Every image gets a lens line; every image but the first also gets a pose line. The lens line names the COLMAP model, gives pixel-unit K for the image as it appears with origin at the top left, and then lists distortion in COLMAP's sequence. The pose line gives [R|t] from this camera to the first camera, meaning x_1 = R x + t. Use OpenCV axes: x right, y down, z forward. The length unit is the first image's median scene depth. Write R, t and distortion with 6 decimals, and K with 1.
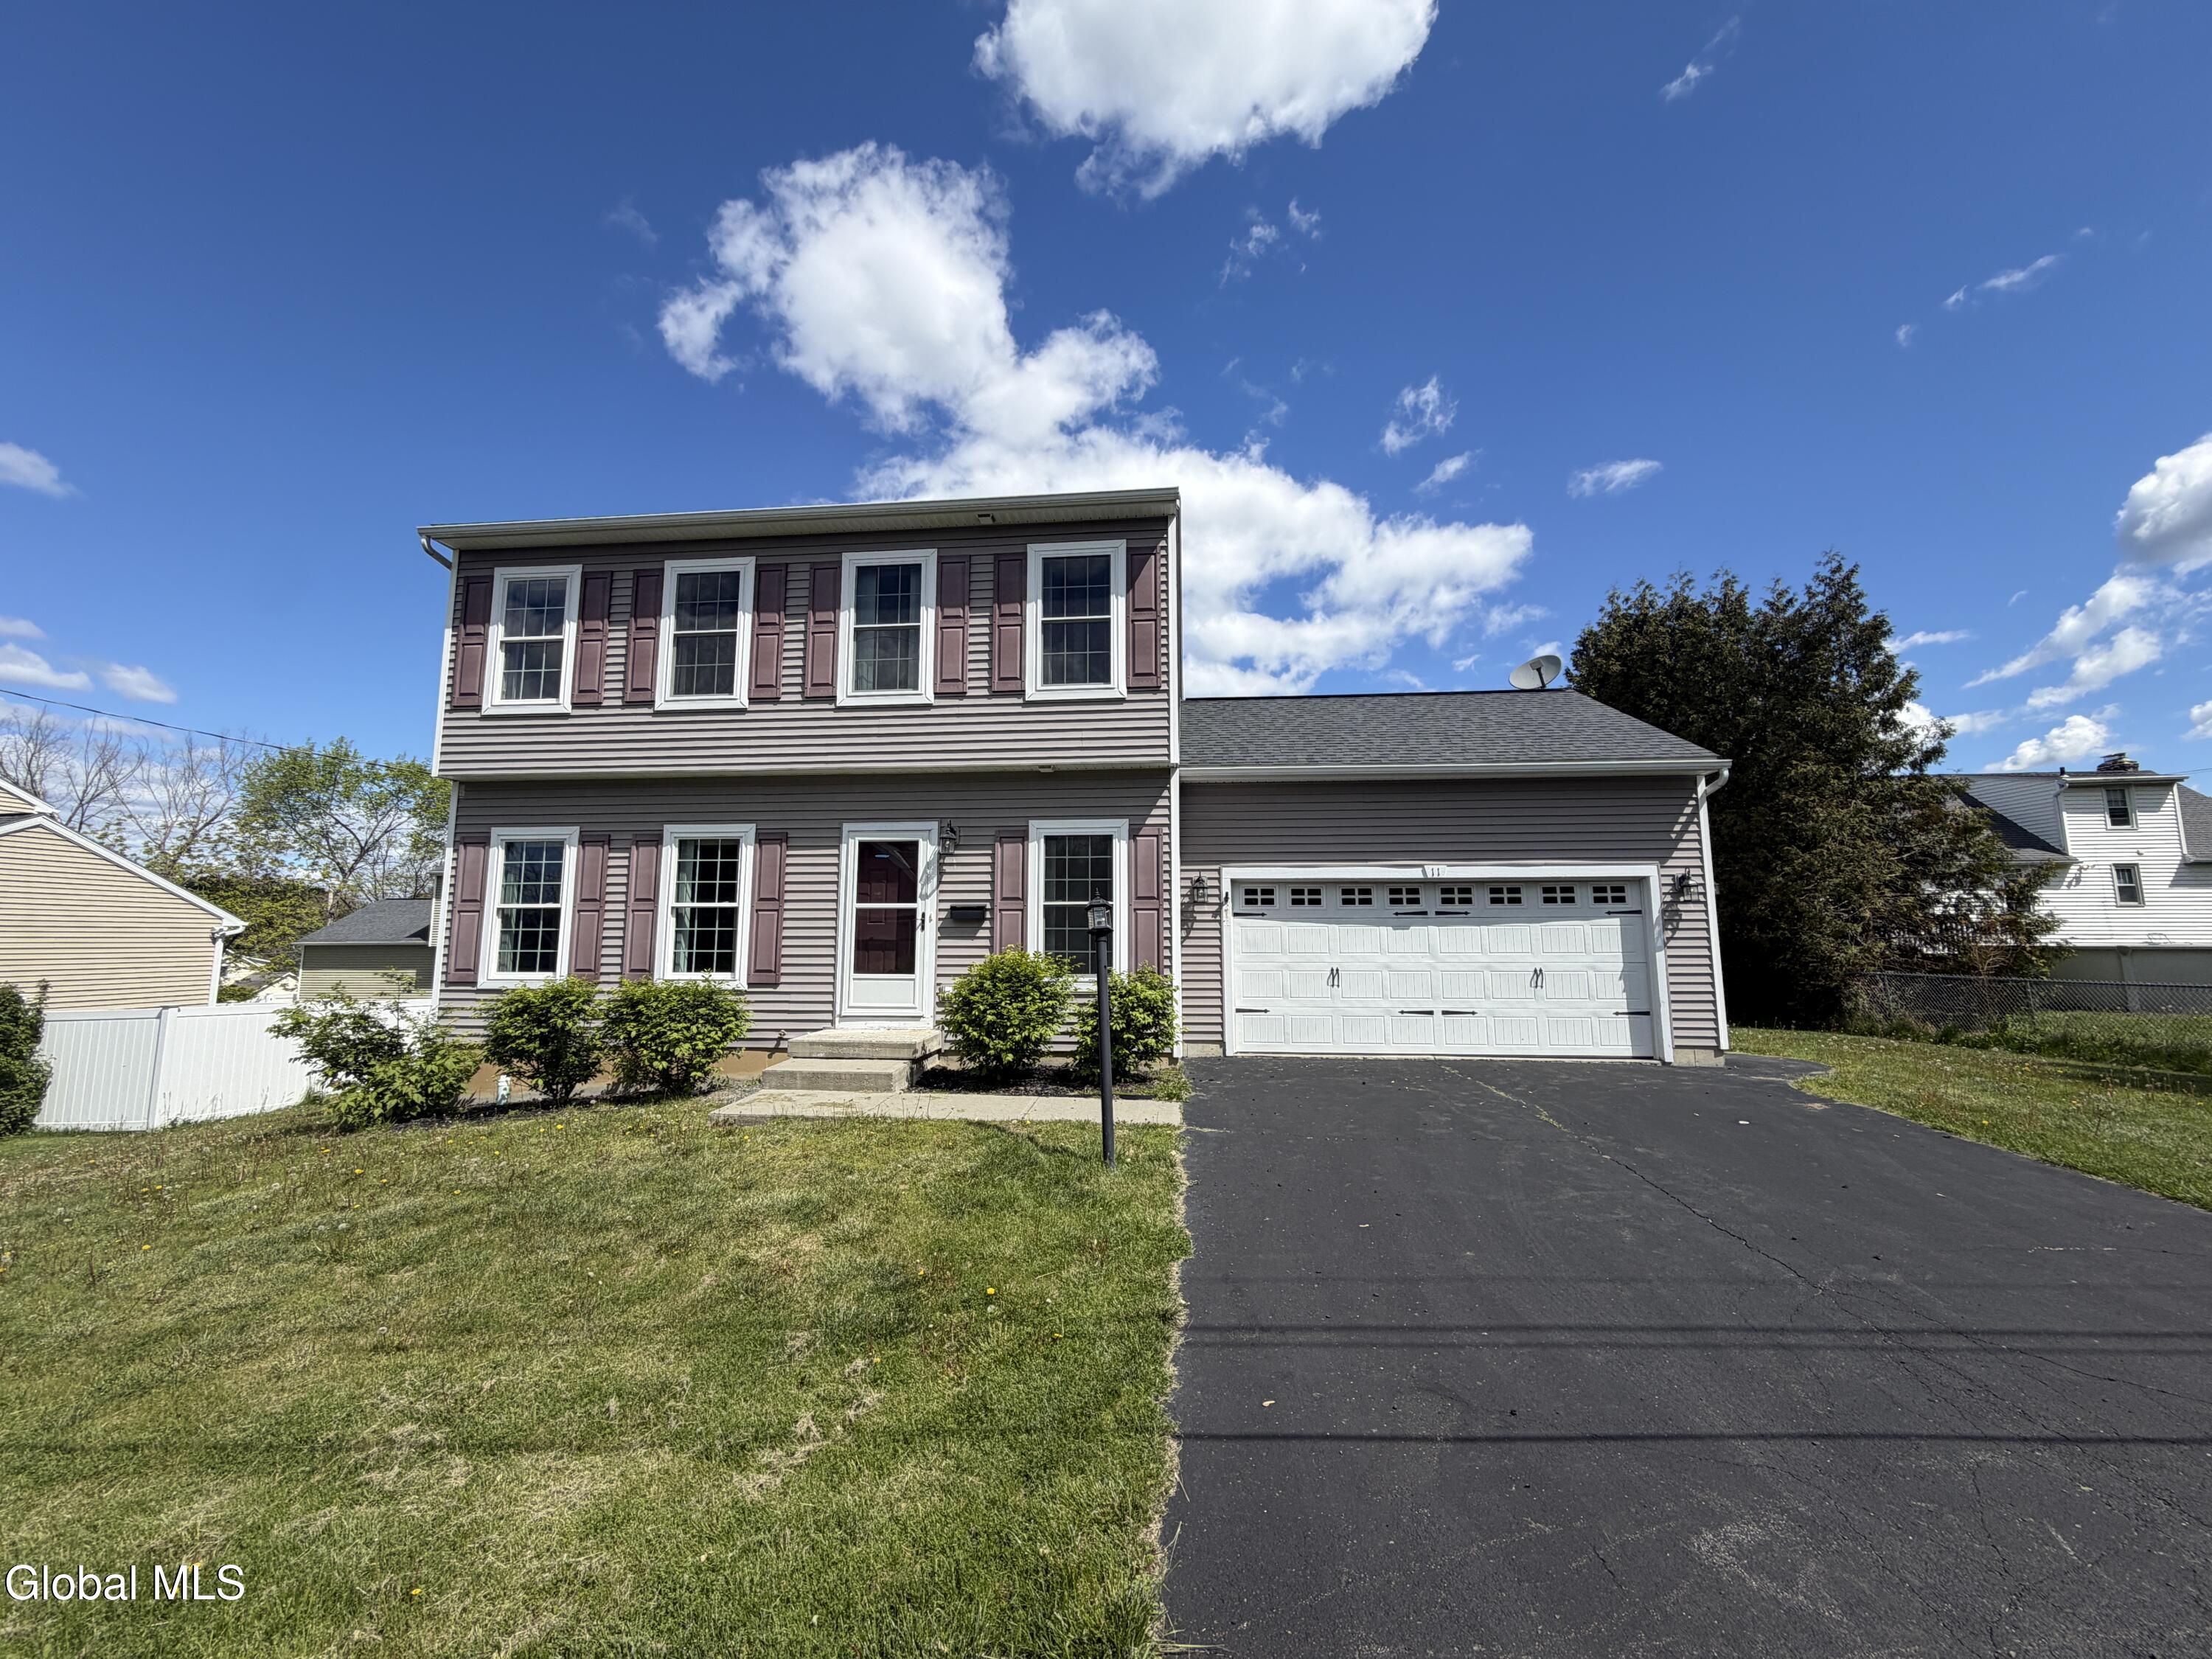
lens RADIAL K [[879.1, 0, 1106.9], [0, 879.1, 824.2], [0, 0, 1]] dist [0.001349, 0.000299]
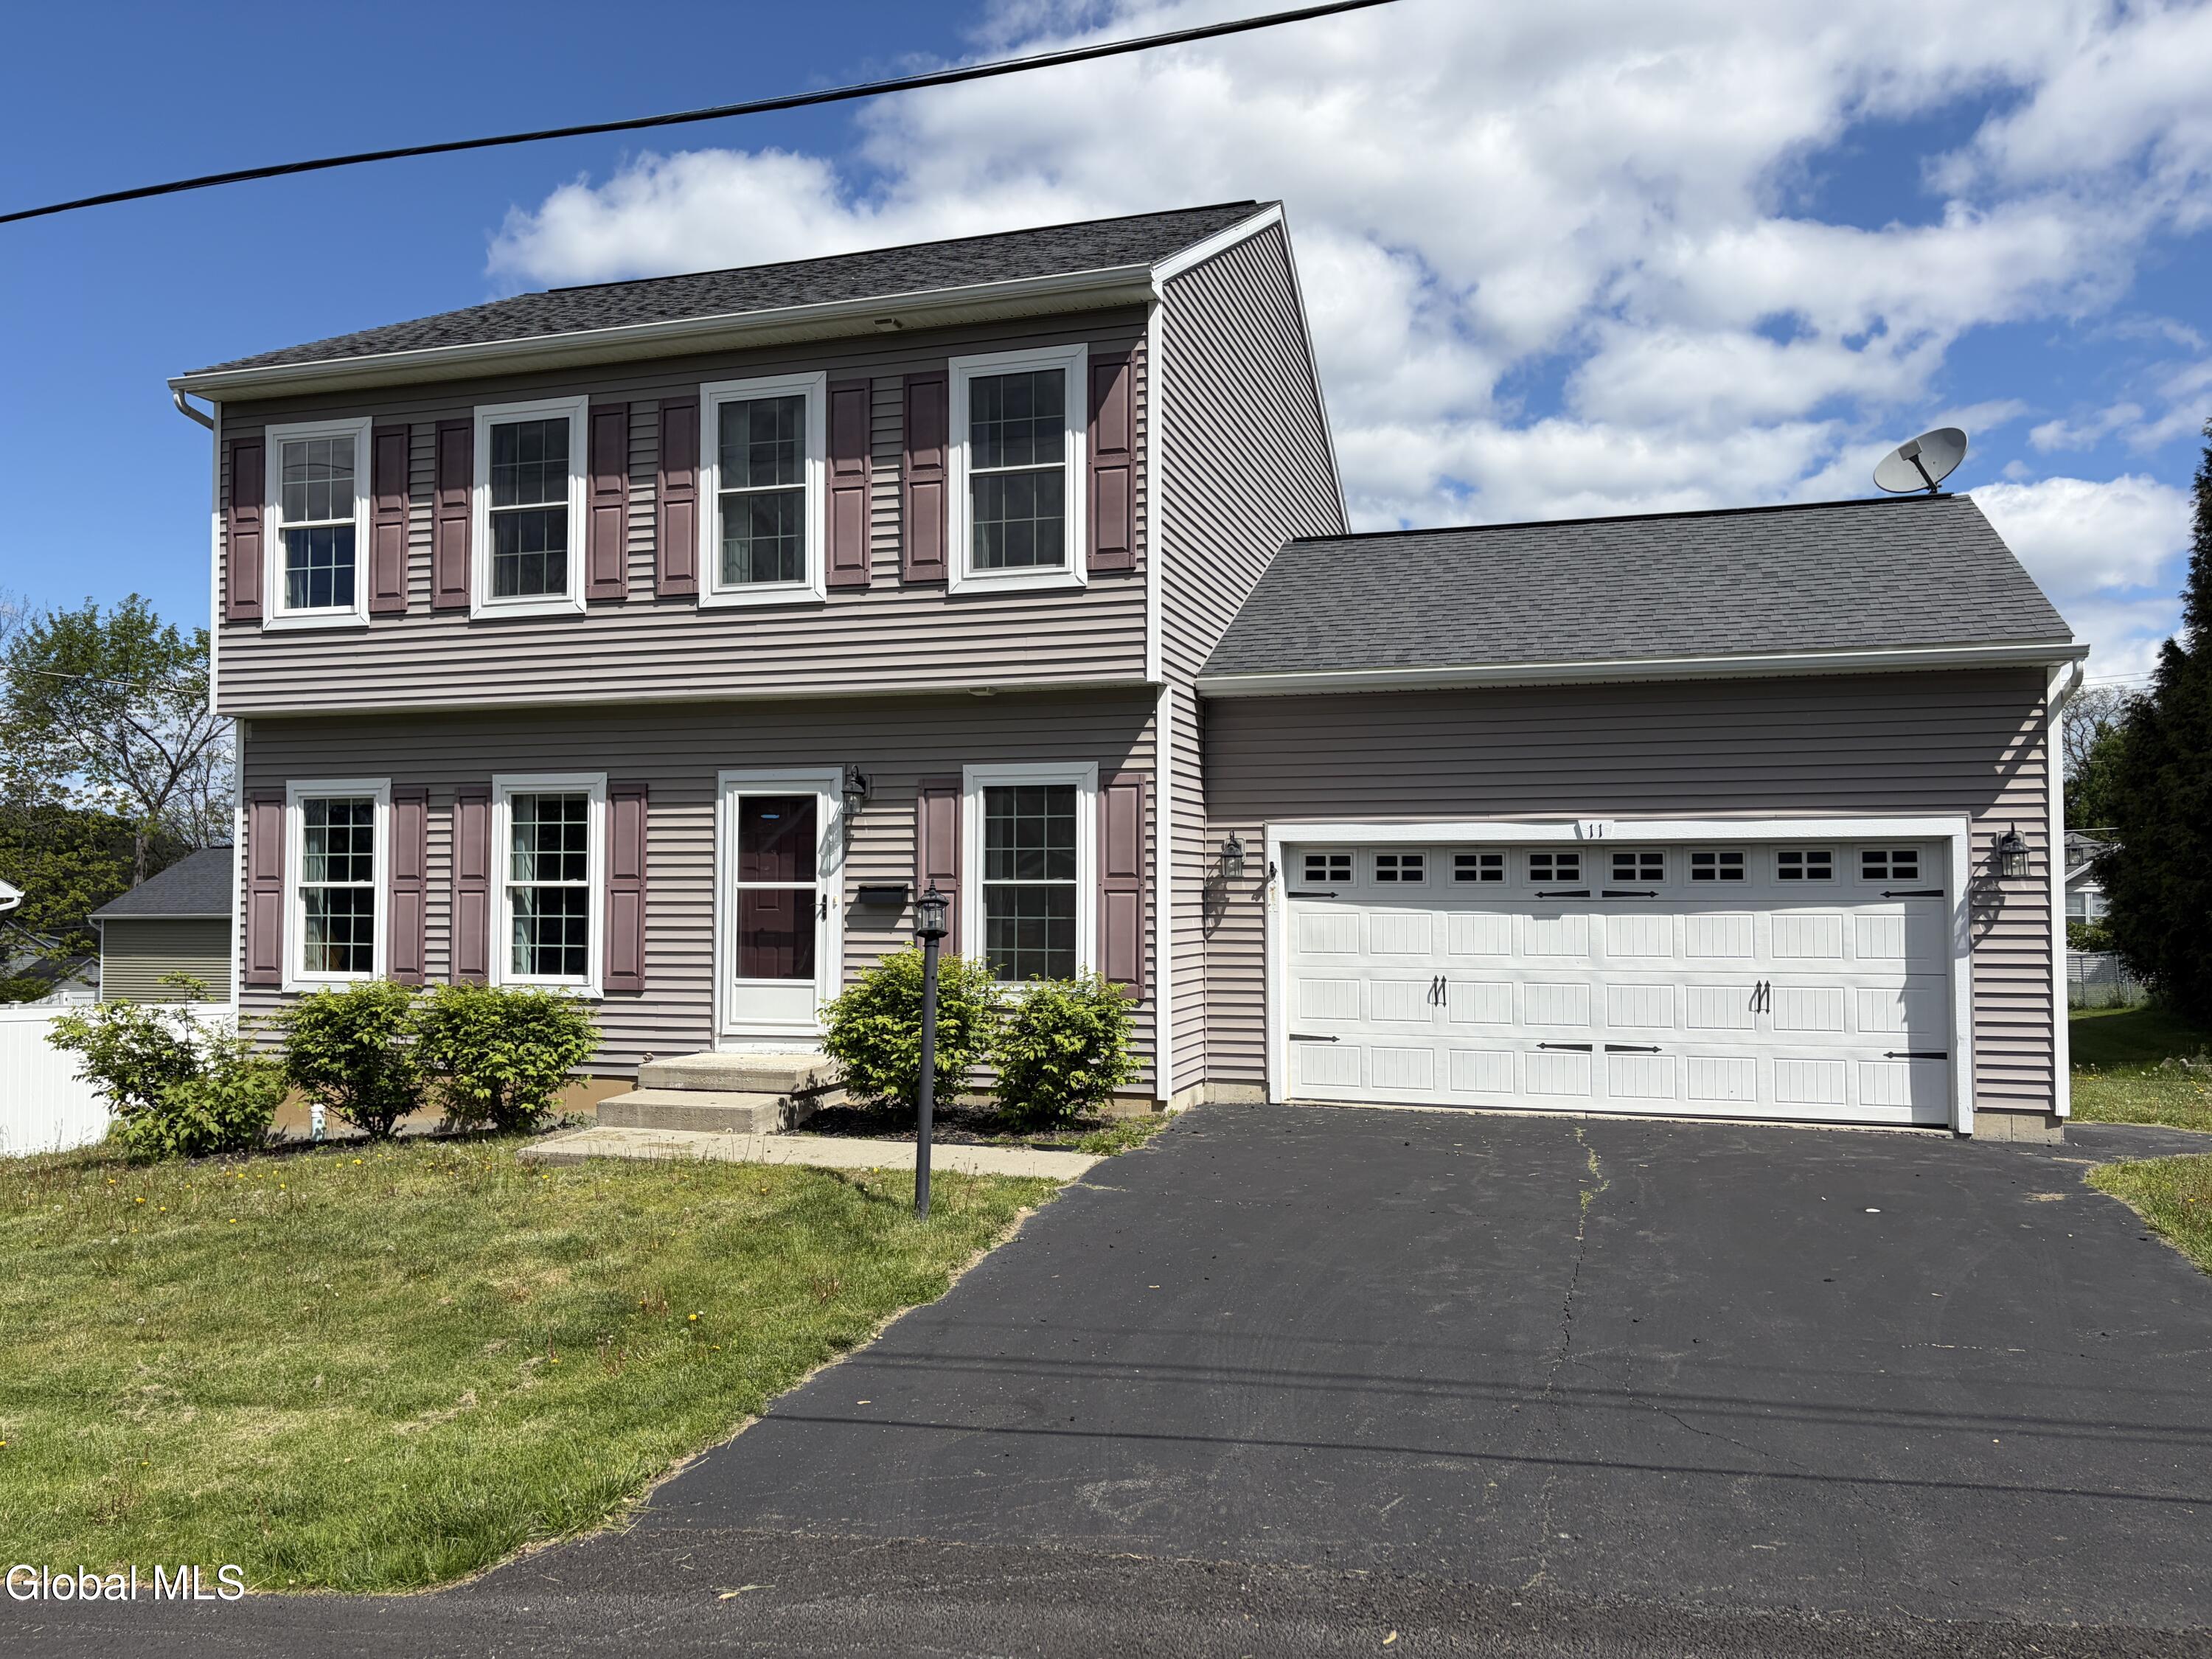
lens RADIAL K [[1678.9, 0, 1108.7], [0, 1678.9, 833.1], [0, 0, 1]] dist [0.033150, -0.011591]
pose [[0.978988, -0.006441, -0.203816, 0.290287], [0.024514, 0.995970, 0.086272, -0.060718], [0.202439, -0.089455, 0.975201, -0.276960]]
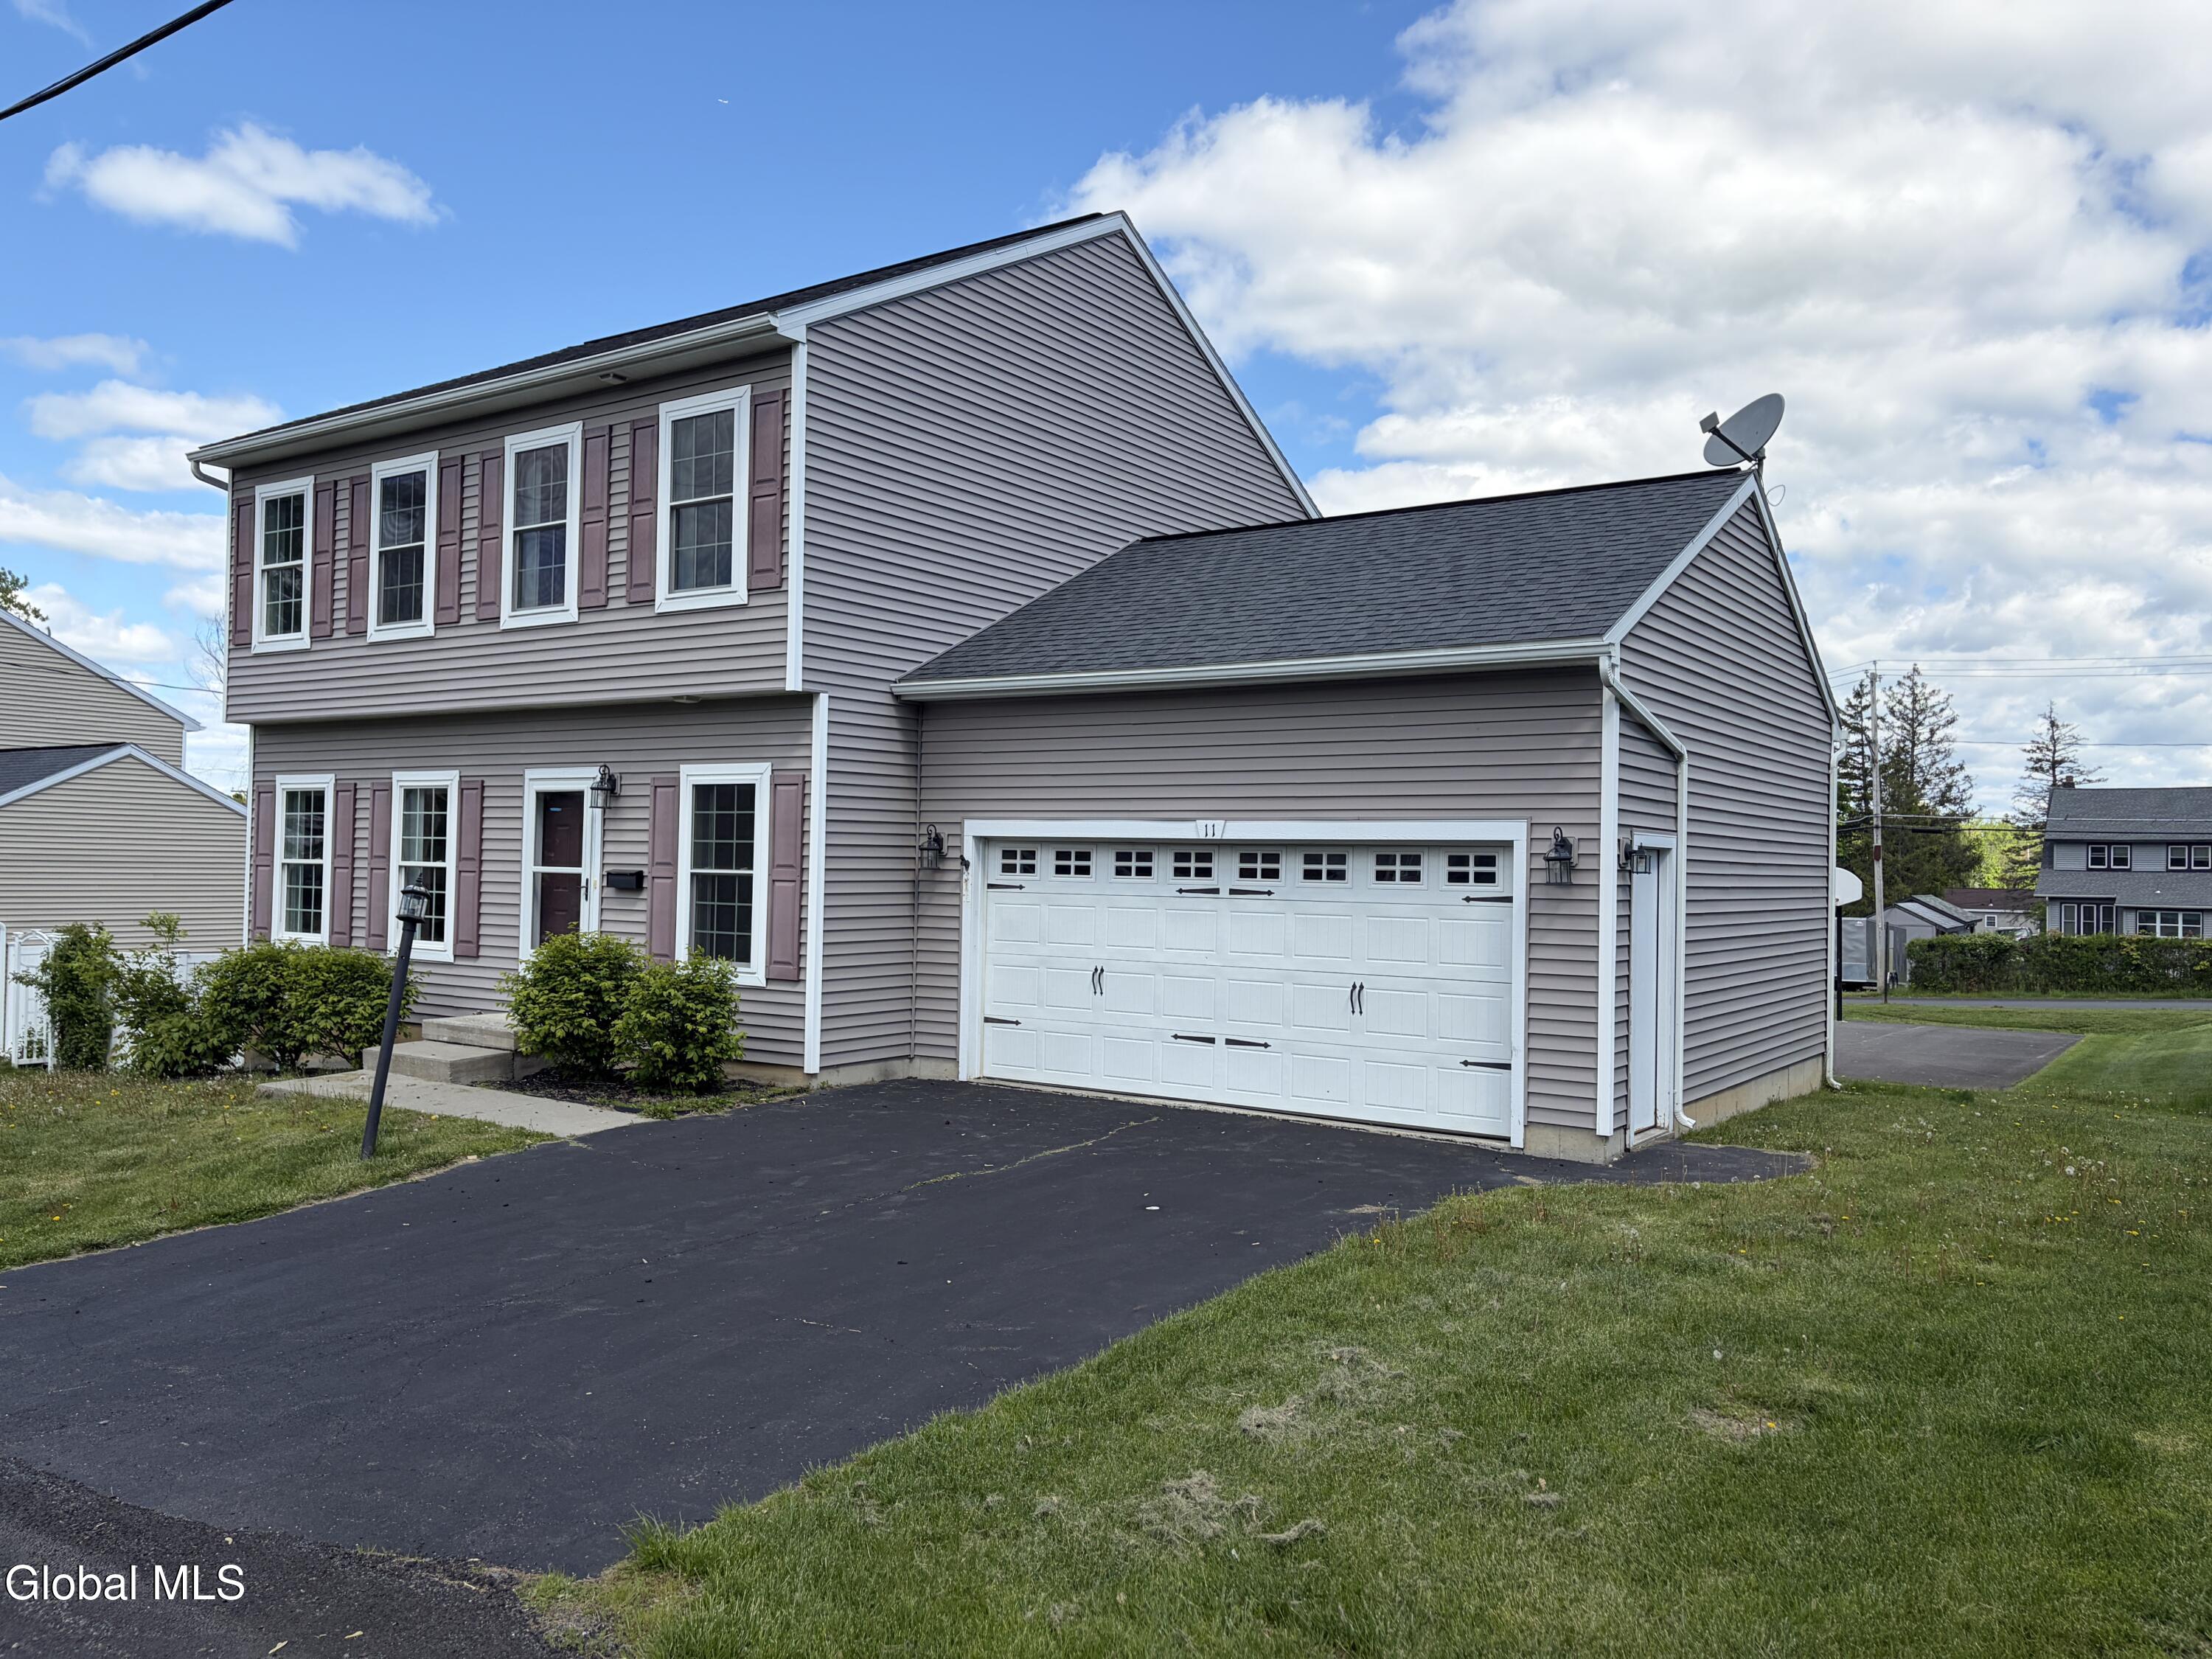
lens RADIAL K [[1666.1, 0, 1122.4], [0, 1666.1, 829.6], [0, 0, 1]] dist [0.121646, -0.197349]
pose [[0.873842, 0.006771, -0.486162, 0.966552], [0.044141, 0.994669, 0.093194, -0.067867], [0.484202, -0.102896, 0.868885, -0.118697]]
